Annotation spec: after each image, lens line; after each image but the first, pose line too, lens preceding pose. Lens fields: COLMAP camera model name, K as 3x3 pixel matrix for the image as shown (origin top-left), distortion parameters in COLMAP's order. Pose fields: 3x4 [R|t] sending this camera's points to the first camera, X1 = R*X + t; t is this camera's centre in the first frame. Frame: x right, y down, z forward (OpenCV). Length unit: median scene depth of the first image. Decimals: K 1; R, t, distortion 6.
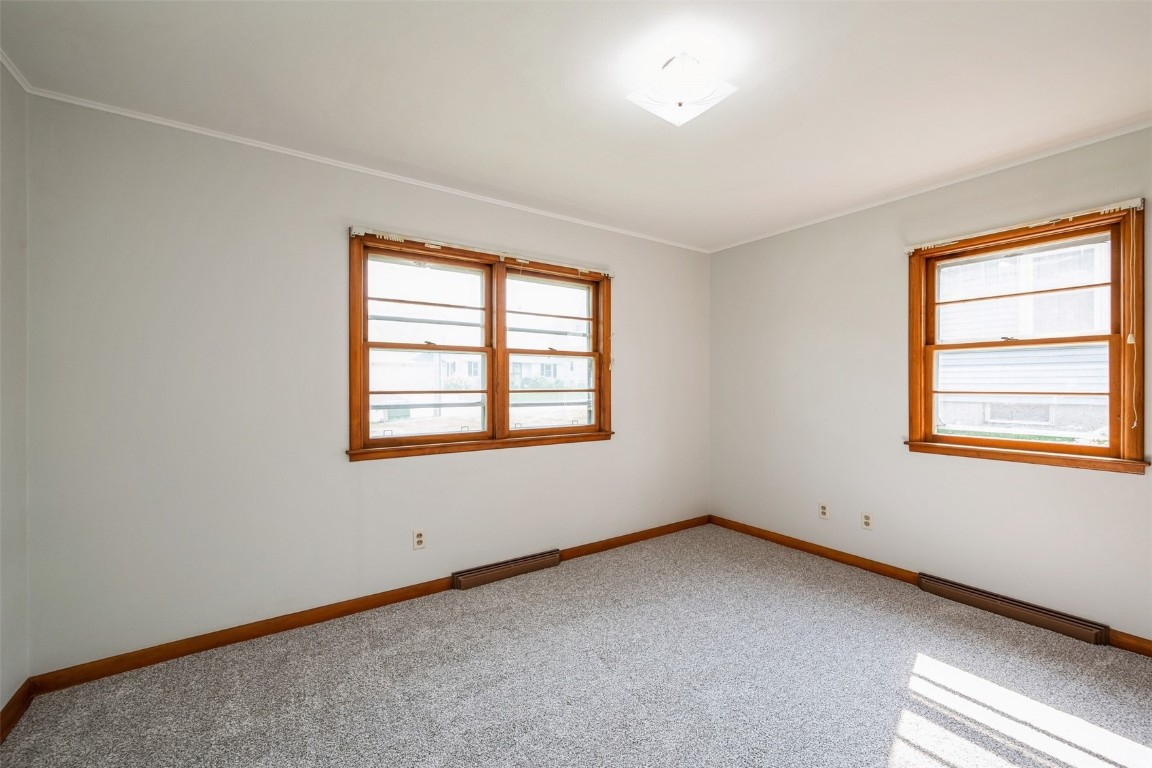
lens RADIAL K [[429.8, 0, 550.8], [0, 429.8, 381.9], [0, 0, 1]] dist [-0.006292, -0.000262]
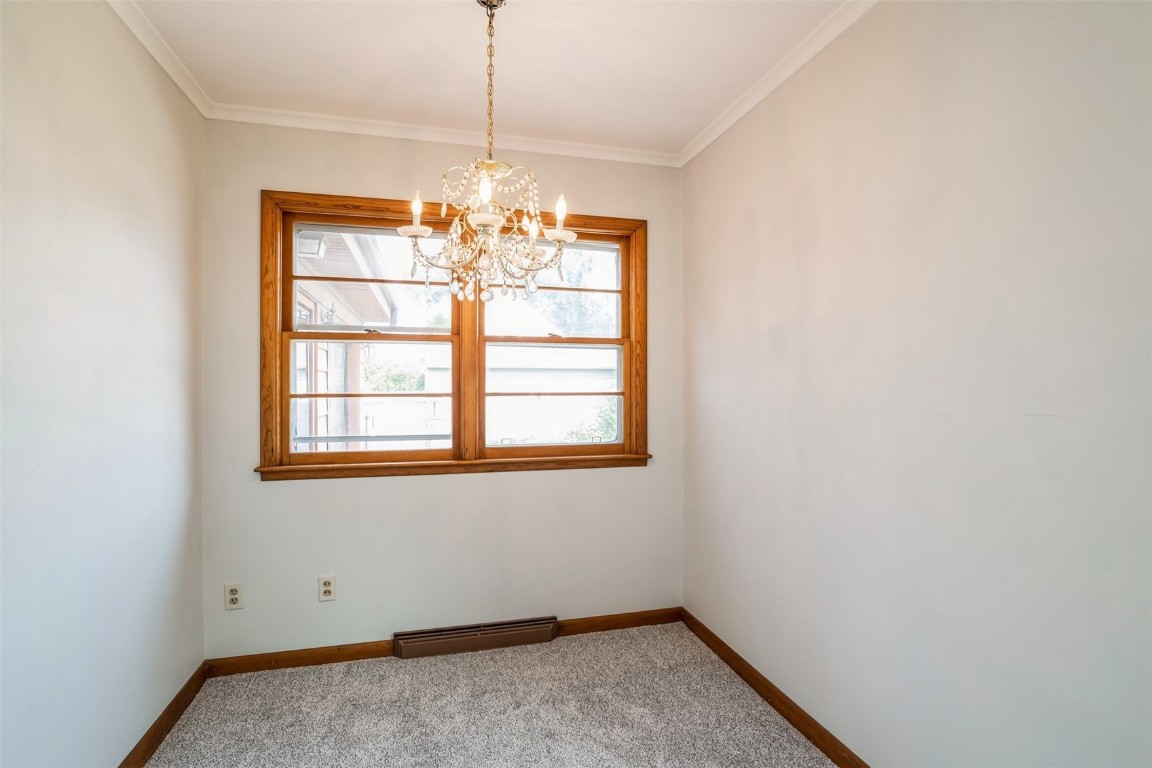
lens RADIAL K [[526.1, 0, 574.1], [0, 526.1, 385.5], [0, 0, 1]] dist [-0.014546, 0.002364]
pose [[0.957433, 0.000360, -0.288655, 0.297515], [0.001669, 0.999976, 0.006783, 0.000362], [0.288651, -0.006976, 0.957409, 0.184244]]
